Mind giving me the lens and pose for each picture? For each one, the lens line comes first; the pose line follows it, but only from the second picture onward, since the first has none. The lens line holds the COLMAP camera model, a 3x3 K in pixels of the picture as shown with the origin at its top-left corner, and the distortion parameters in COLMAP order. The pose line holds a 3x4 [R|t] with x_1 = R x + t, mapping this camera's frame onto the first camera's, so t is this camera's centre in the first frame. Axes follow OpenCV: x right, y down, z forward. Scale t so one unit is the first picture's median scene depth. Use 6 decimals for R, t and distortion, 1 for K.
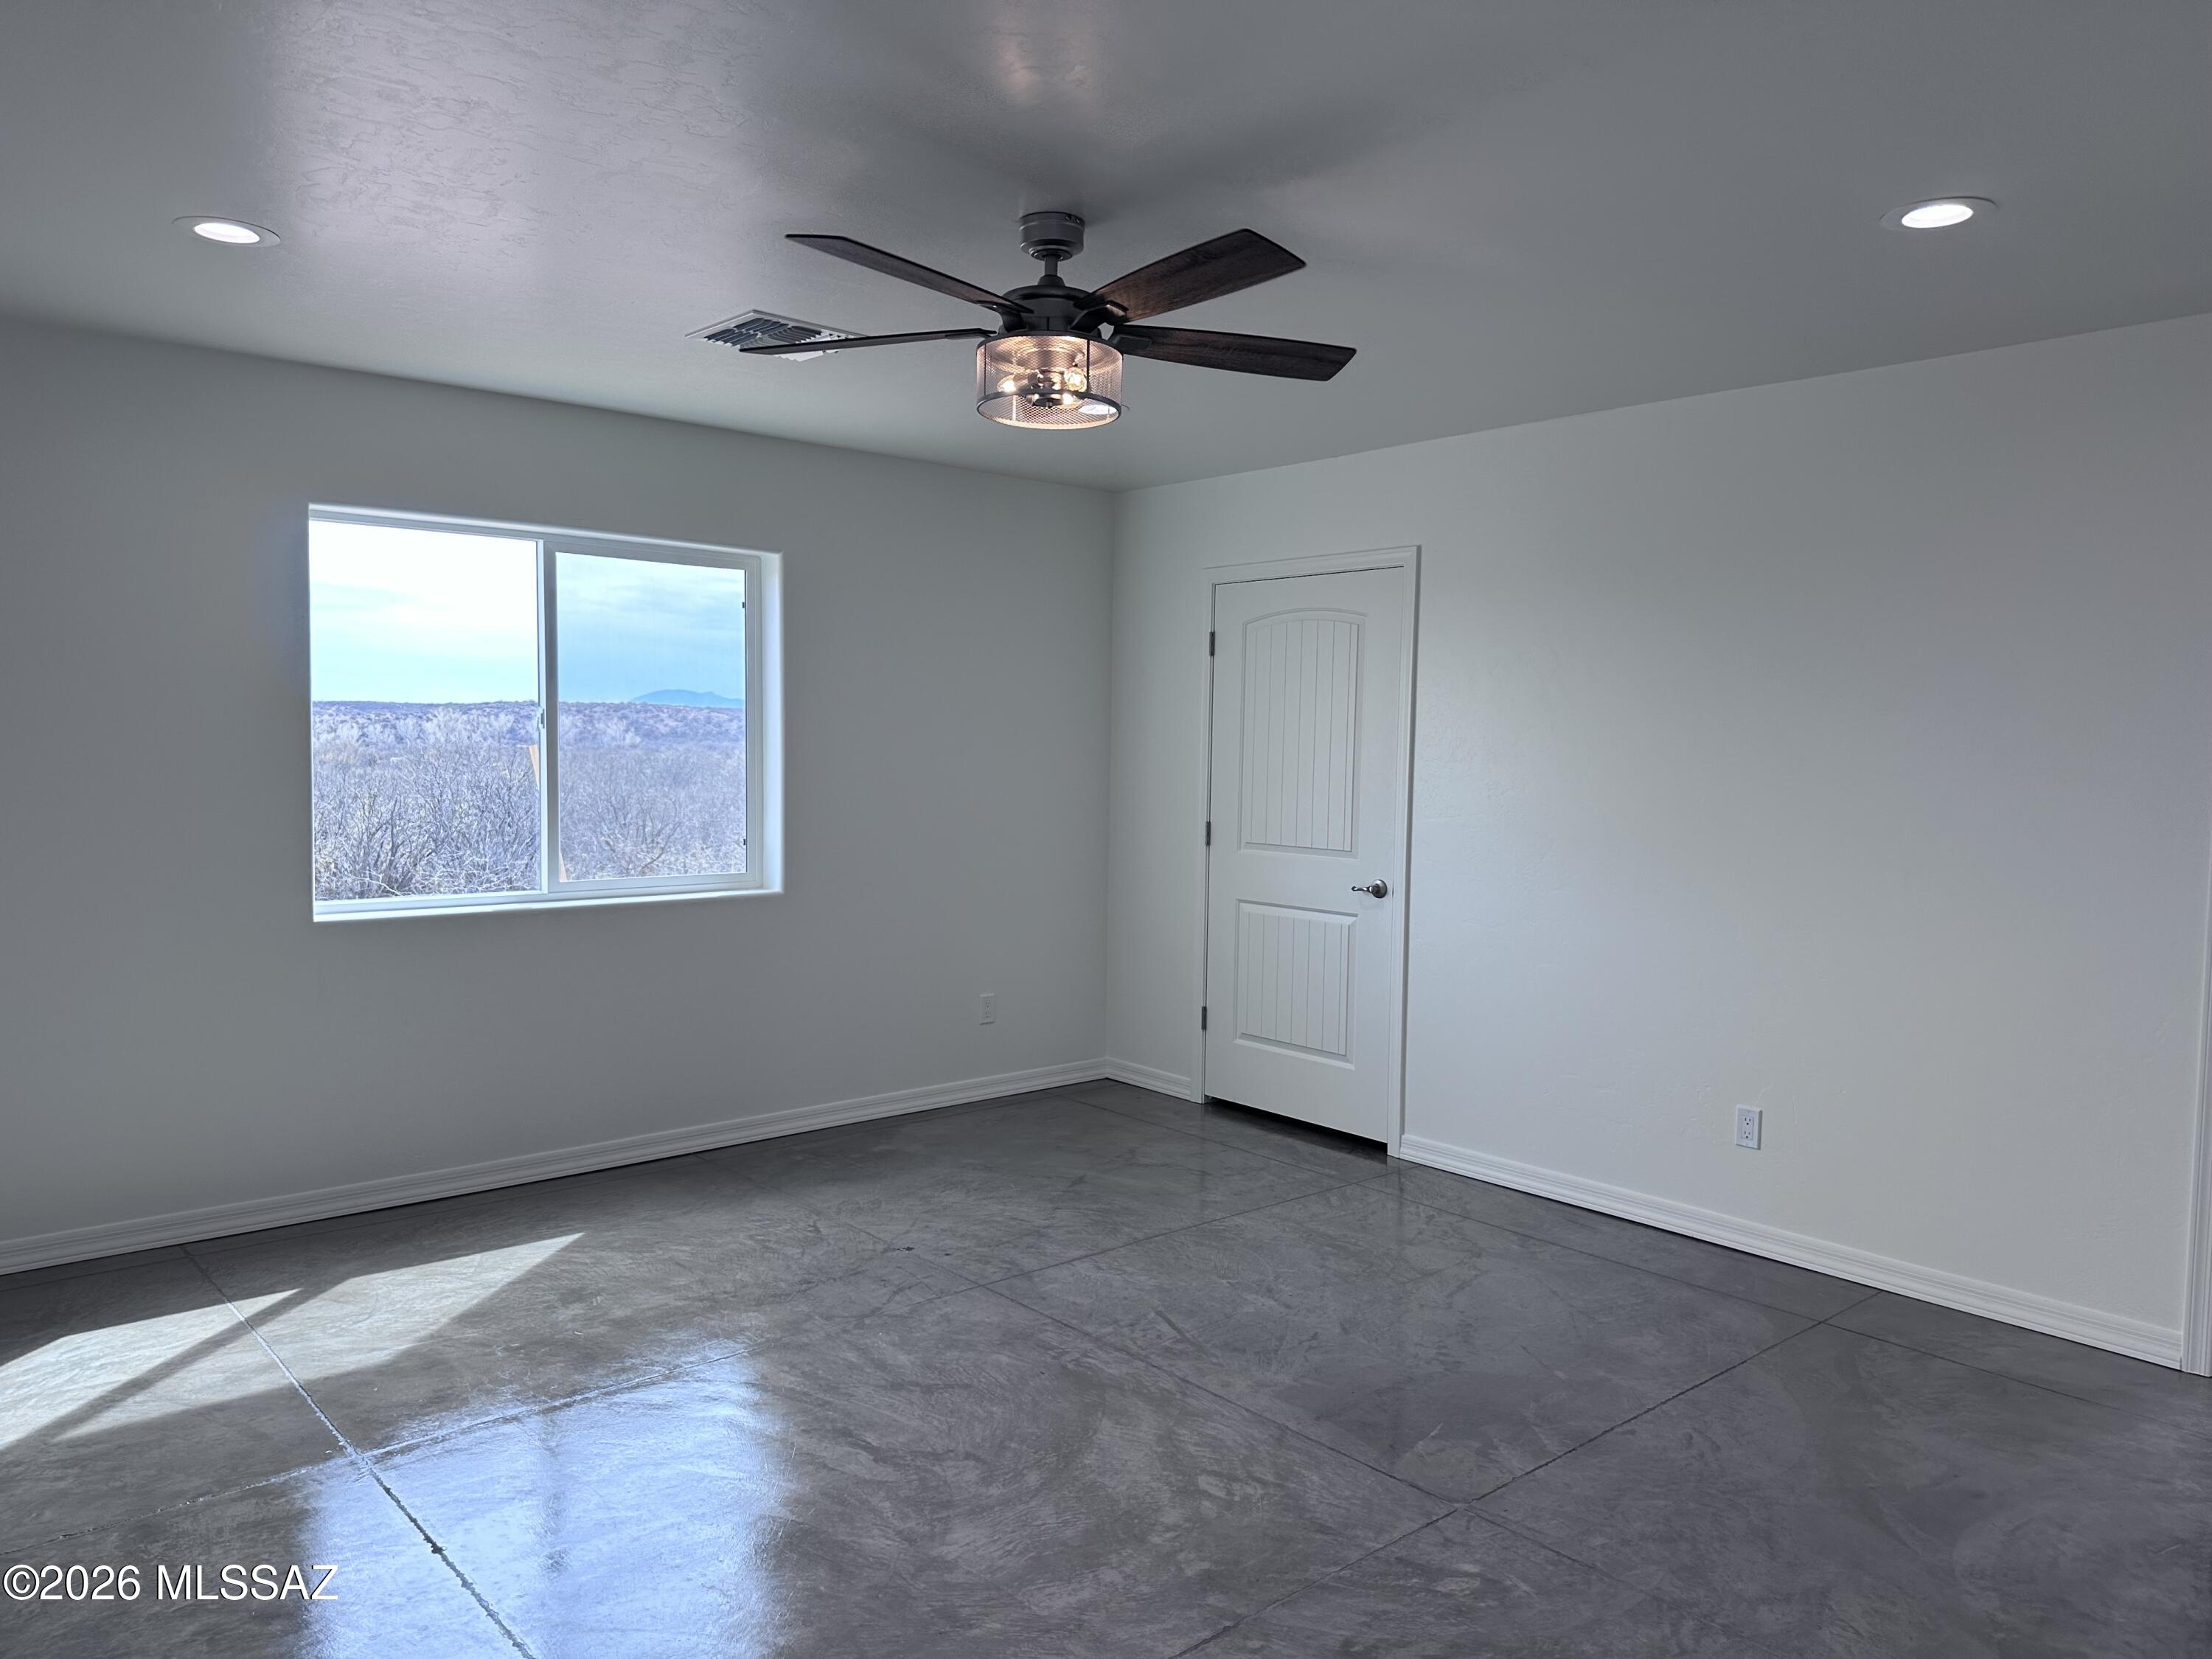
lens RADIAL K [[1541.1, 0, 1114.9], [0, 1541.1, 825.5], [0, 0, 1]] dist [0.046550, -0.062265]
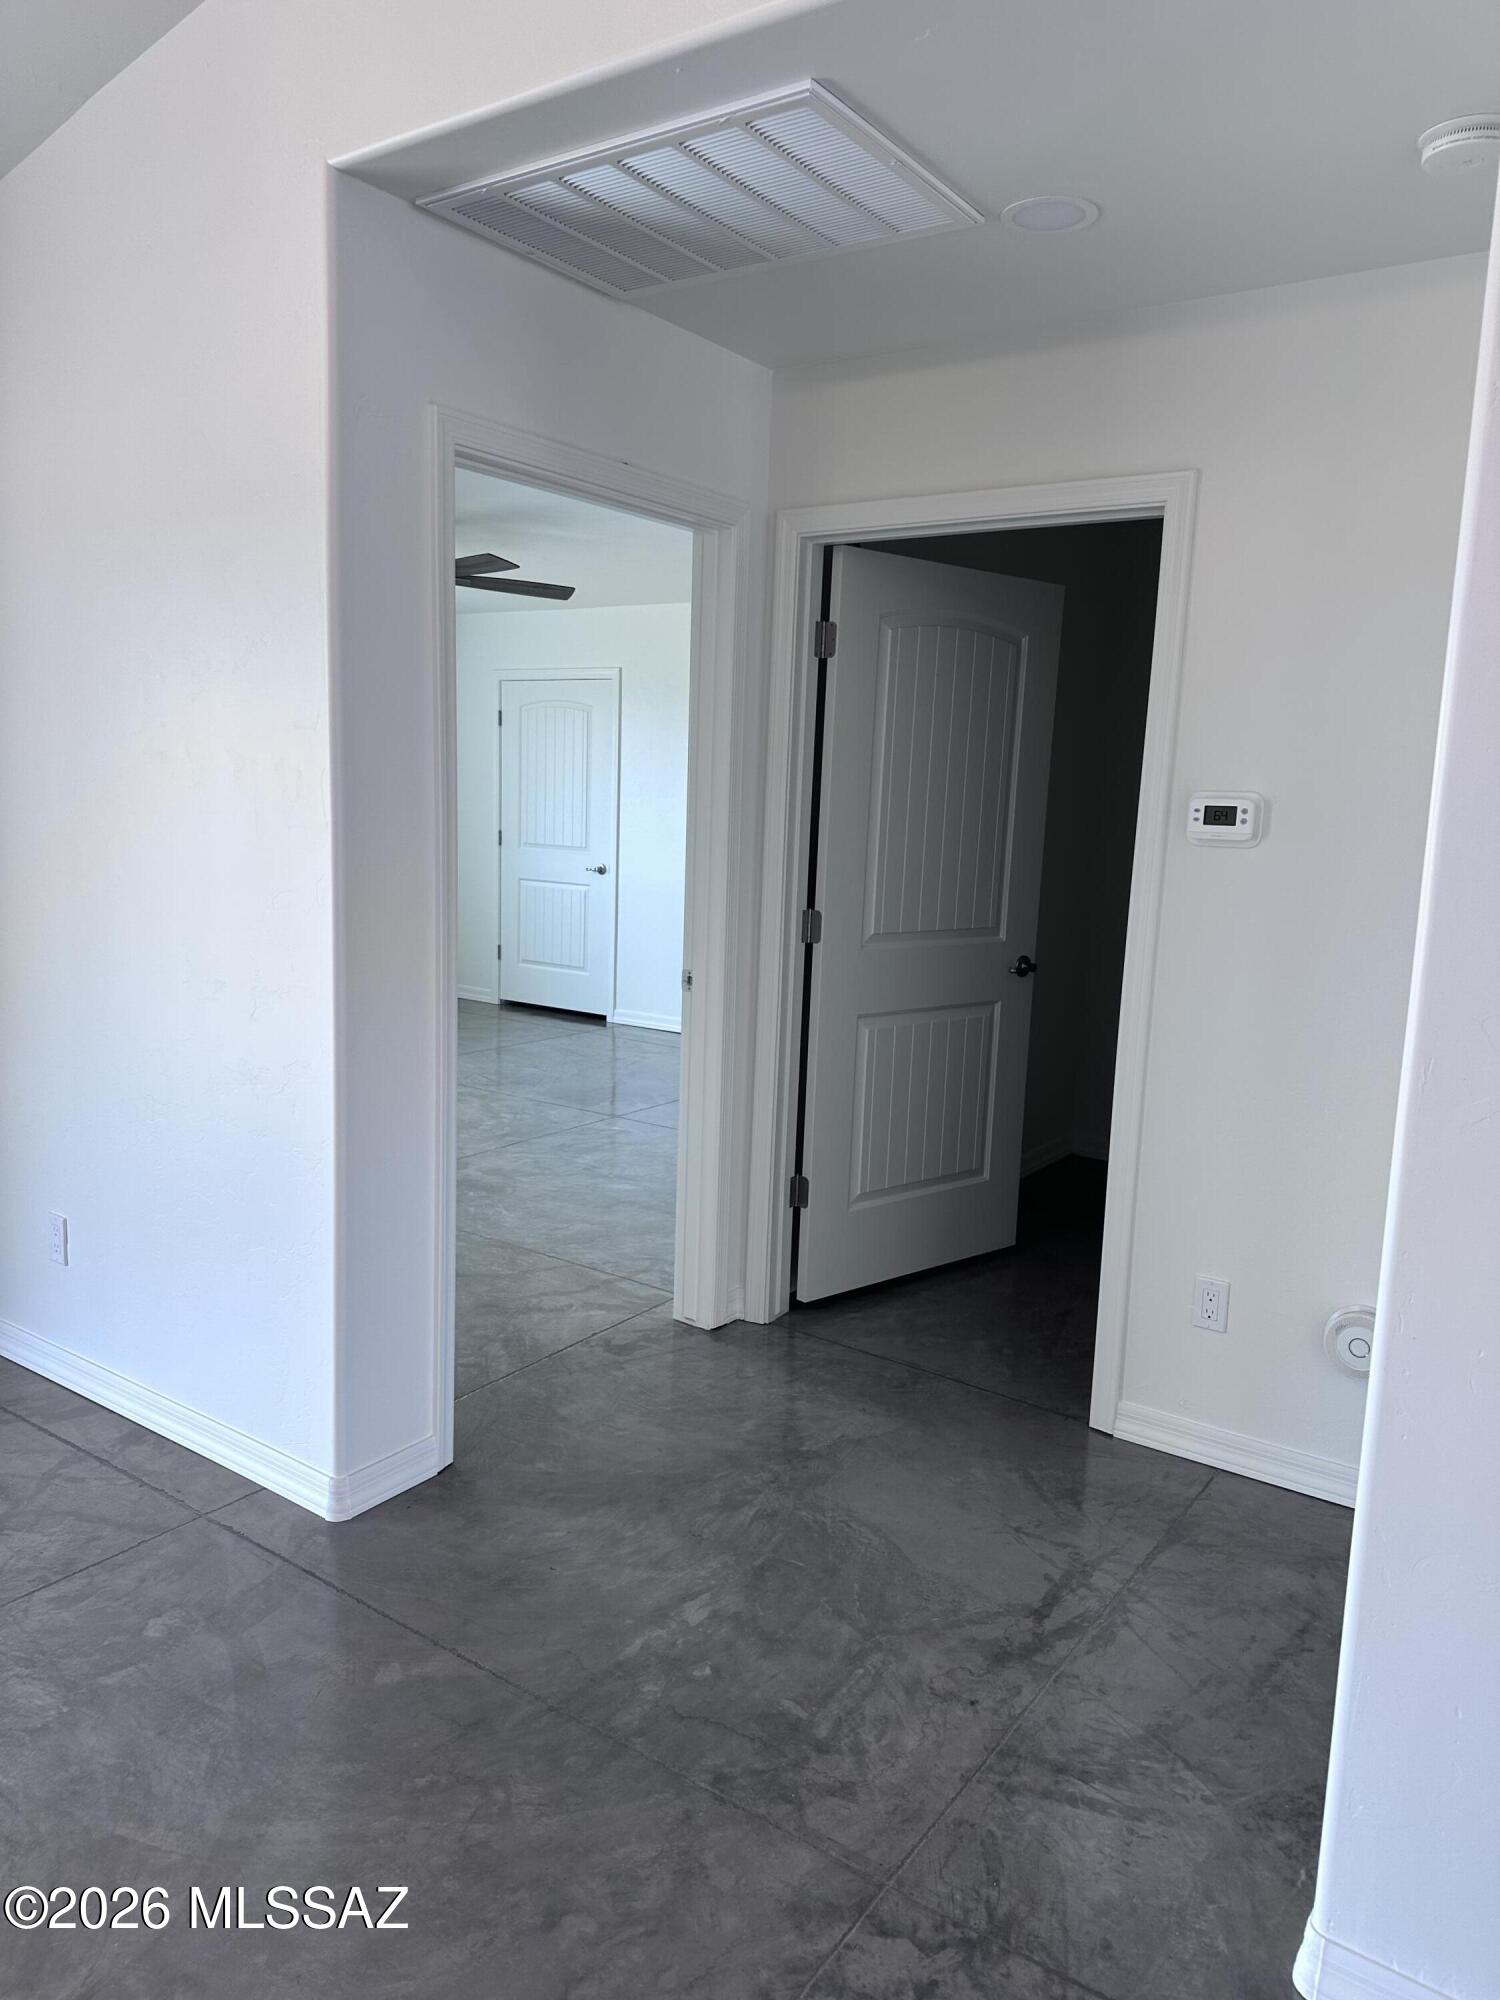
lens RADIAL K [[1393.4, 0, 752.7], [0, 1393.4, 1004.3], [0, 0, 1]] dist [0.046550, -0.062265]
pose [[0.971208, -0.021620, 0.237251, -0.047228], [-0.002379, 0.994944, 0.100405, 0.043994], [-0.238222, -0.098079, 0.966246, -0.709693]]
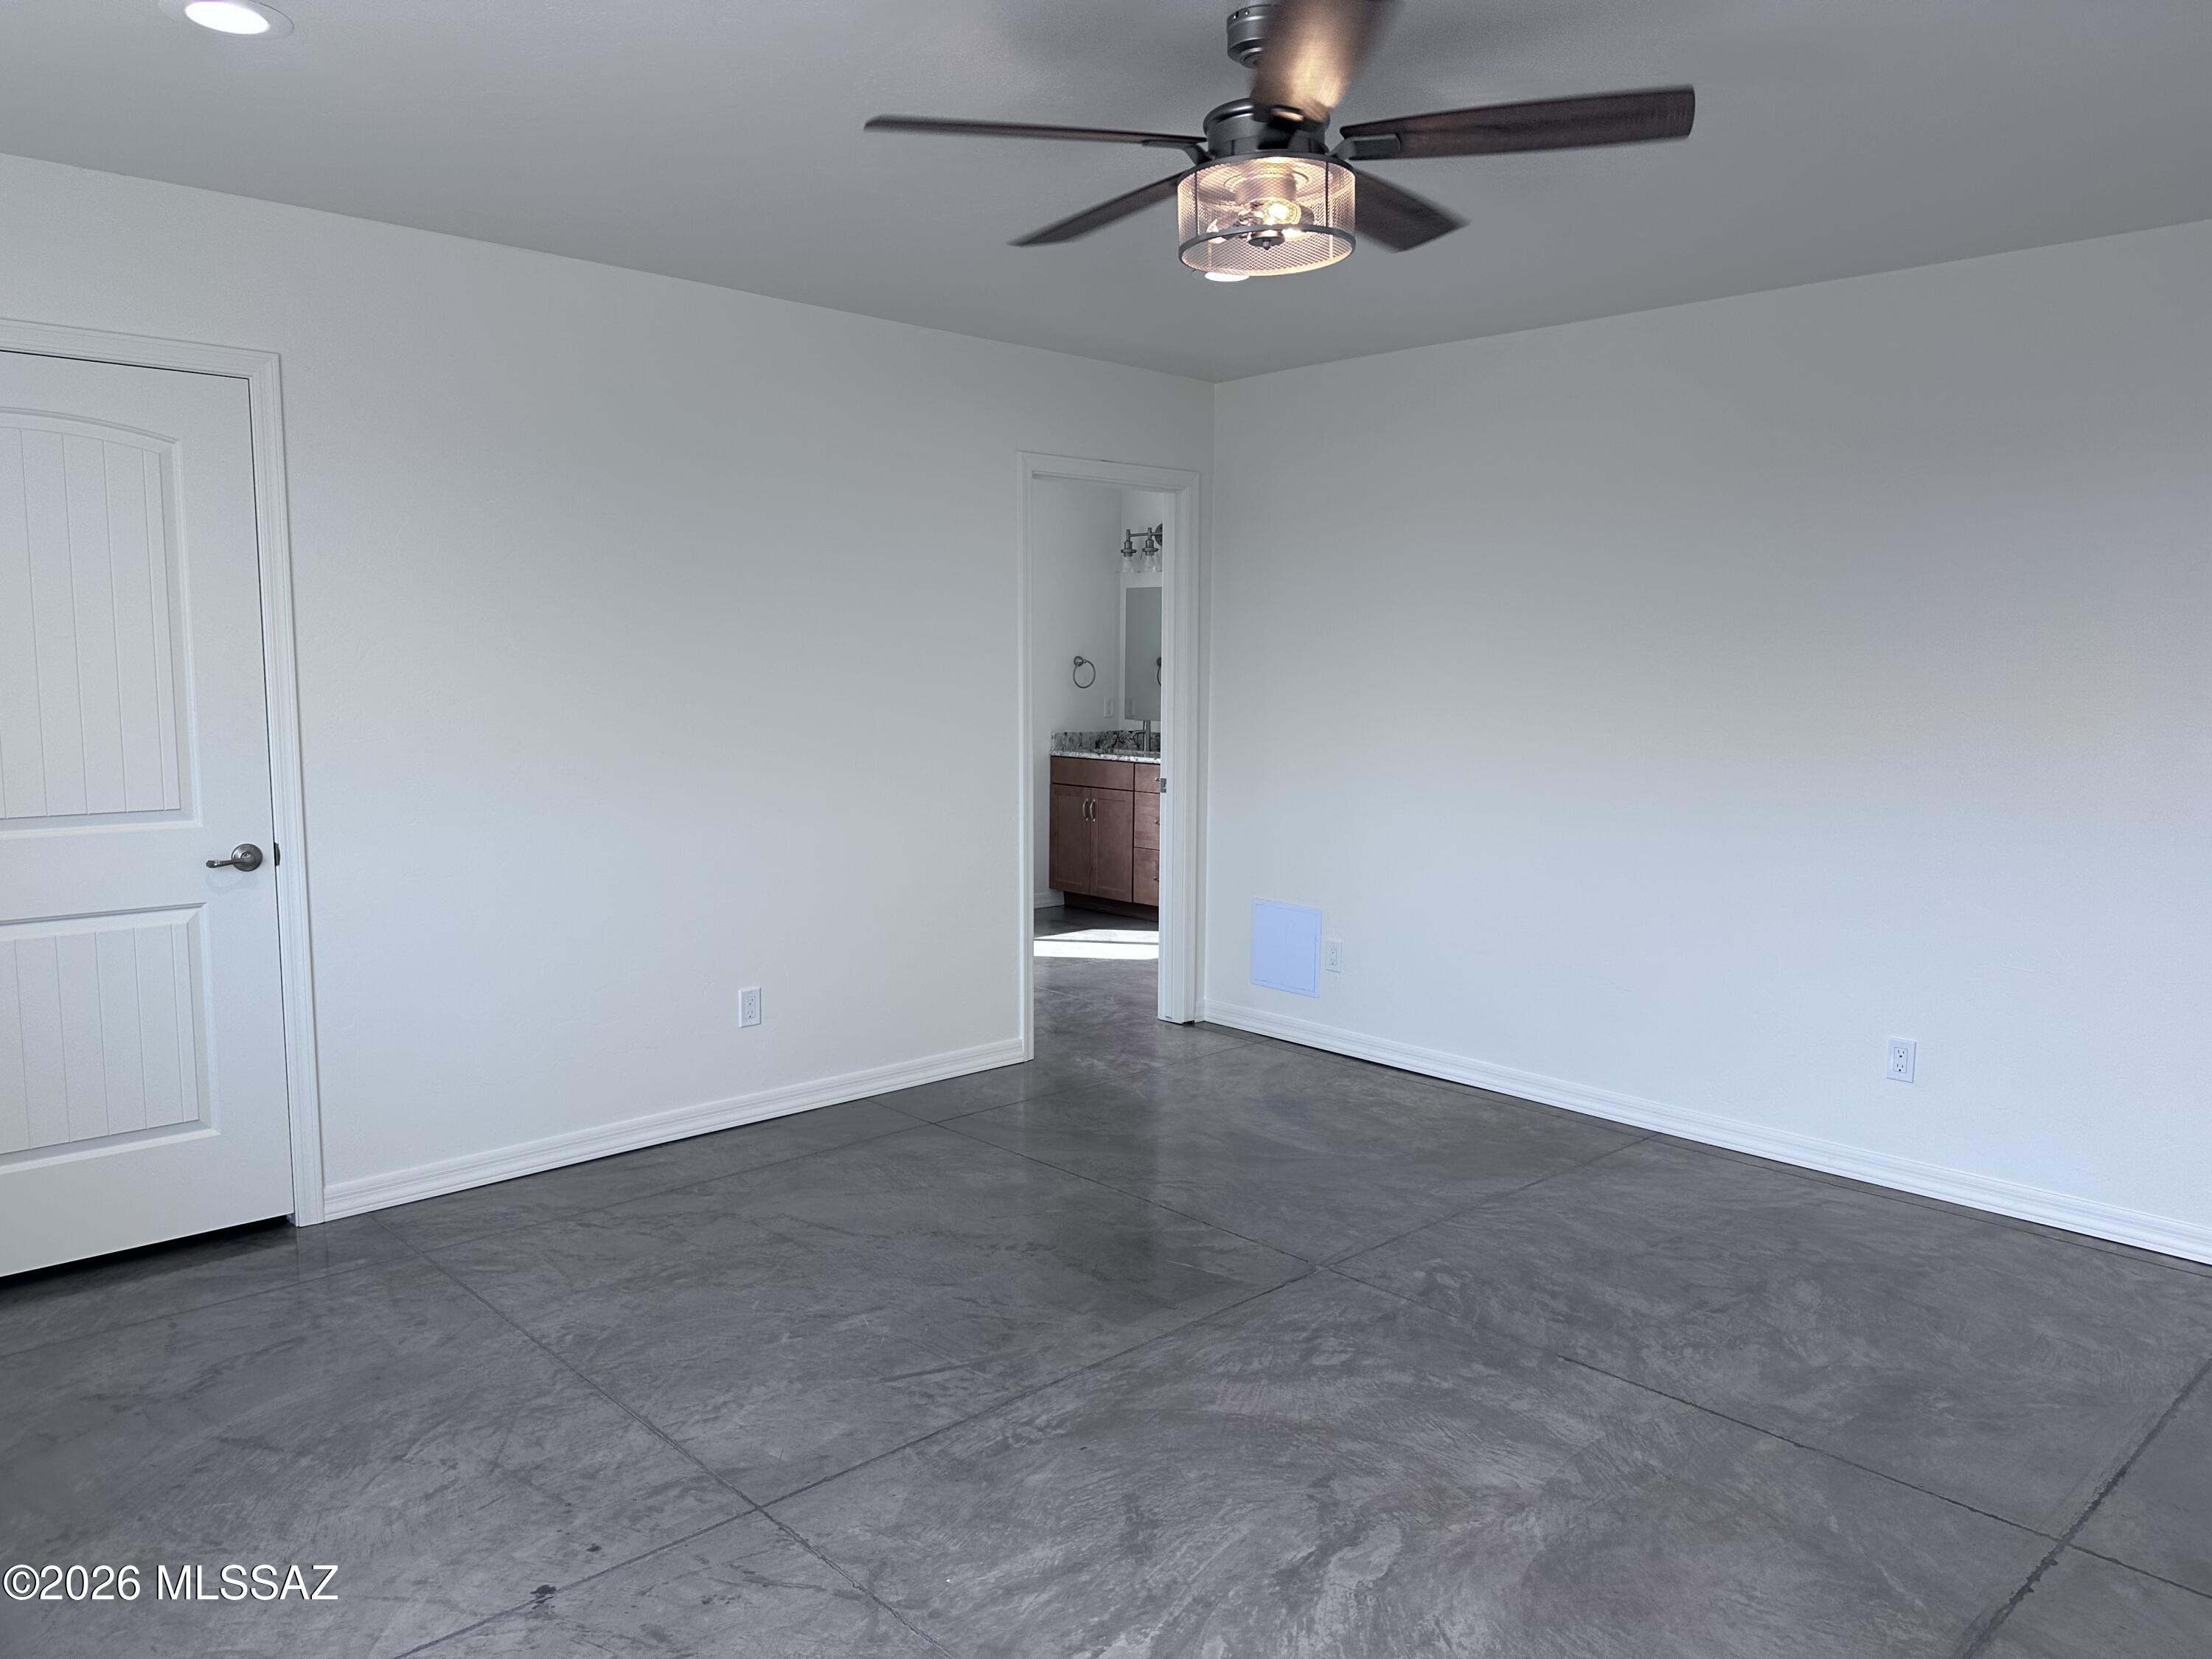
lens RADIAL K [[1541.1, 0, 1124.2], [0, 1541.1, 833.0], [0, 0, 1]] dist [0.046550, -0.062265]
pose [[-0.019998, -0.140699, 0.989850, -0.646898], [0.052567, 0.988531, 0.141573, -0.058378], [-0.998417, 0.054865, -0.012373, 0.792796]]
